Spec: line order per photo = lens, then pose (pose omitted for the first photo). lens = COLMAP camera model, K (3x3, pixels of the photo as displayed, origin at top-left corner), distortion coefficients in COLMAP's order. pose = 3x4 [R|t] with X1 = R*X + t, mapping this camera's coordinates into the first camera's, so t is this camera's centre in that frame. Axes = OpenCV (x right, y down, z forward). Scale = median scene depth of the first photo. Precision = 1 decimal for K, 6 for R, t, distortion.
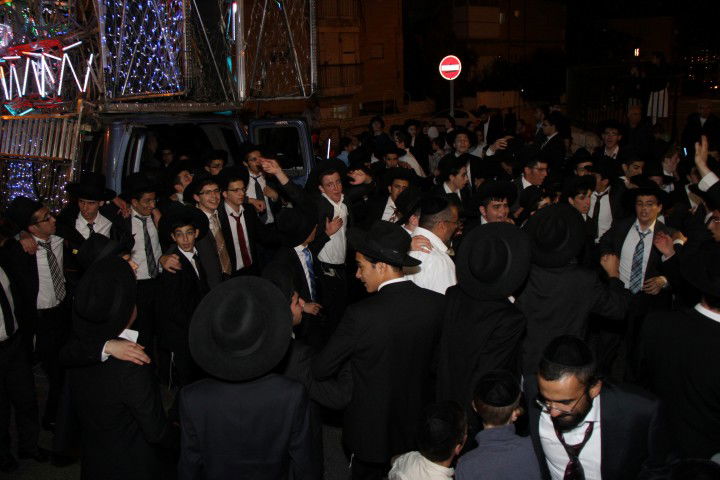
lens RADIAL K [[618.3, 0, 360.9], [0, 618.3, 235.1], [0, 0, 1]] dist [-0.009507, -0.000385]
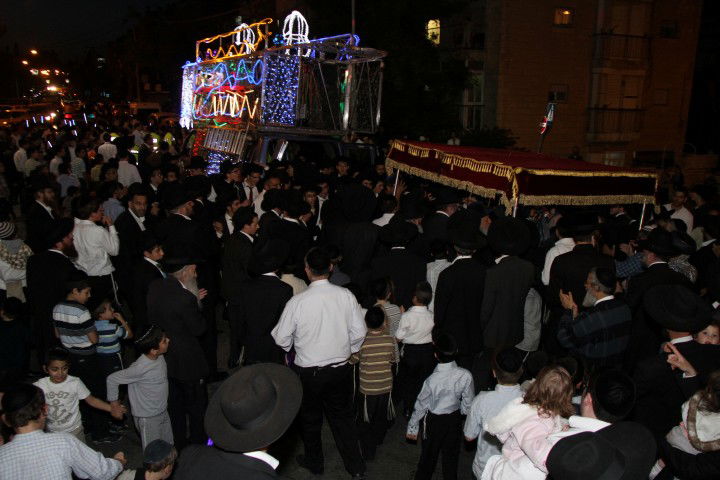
lens RADIAL K [[618.3, 0, 359.4], [0, 618.3, 242.5], [0, 0, 1]] dist [-0.009507, -0.000385]
pose [[0.948040, 0.147378, -0.281957, 0.384775], [-0.151907, 0.988377, 0.005854, 0.061977], [0.279543, 0.037281, 0.959409, -0.583240]]
